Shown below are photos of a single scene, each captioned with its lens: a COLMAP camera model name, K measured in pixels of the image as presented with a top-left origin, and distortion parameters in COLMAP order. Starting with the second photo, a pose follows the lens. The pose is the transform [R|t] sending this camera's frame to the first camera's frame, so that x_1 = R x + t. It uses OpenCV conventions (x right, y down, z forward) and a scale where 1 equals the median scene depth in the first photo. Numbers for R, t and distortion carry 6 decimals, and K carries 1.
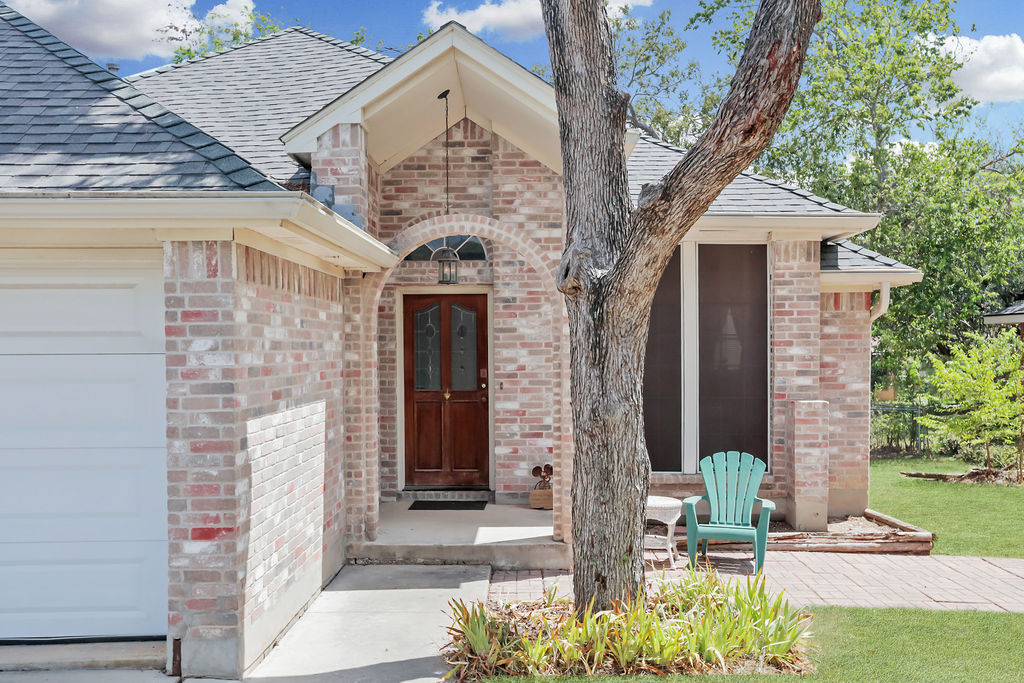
lens RADIAL K [[978.3, 0, 513.1], [0, 978.3, 373.3], [0, 0, 1]] dist [0.014609, -0.001314]
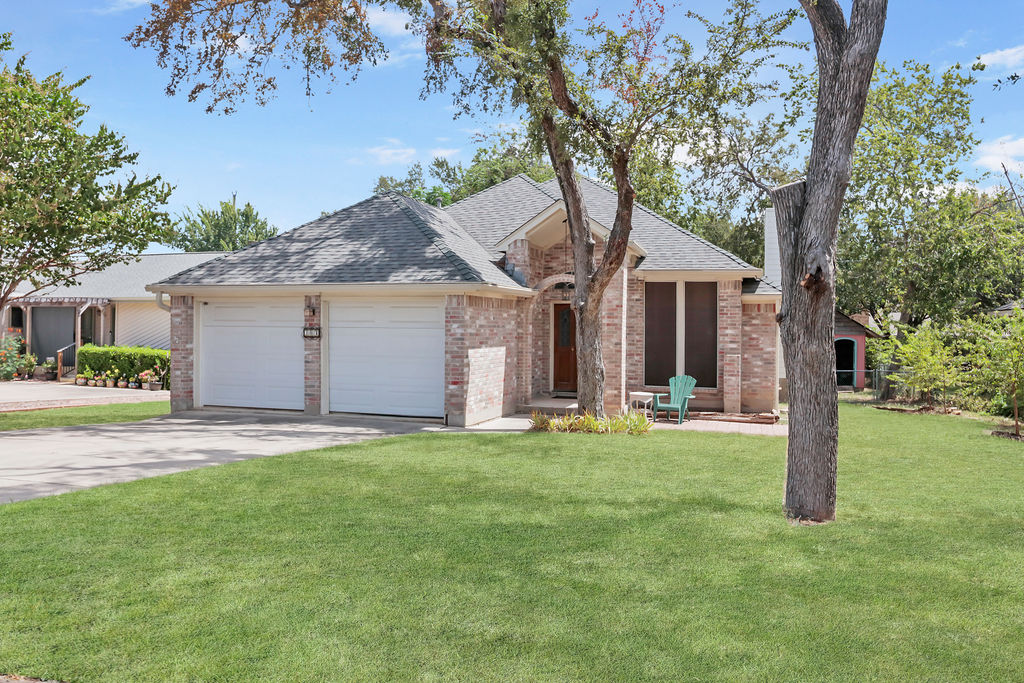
lens RADIAL K [[798.9, 0, 512.0], [0, 798.9, 341.5], [0, 0, 1]] dist [0.000126, 0.000153]
pose [[0.954408, 0.019145, -0.297890, 0.503161], [-0.021389, 0.999762, -0.004272, 0.023261], [0.297737, 0.010448, 0.954591, -1.140094]]
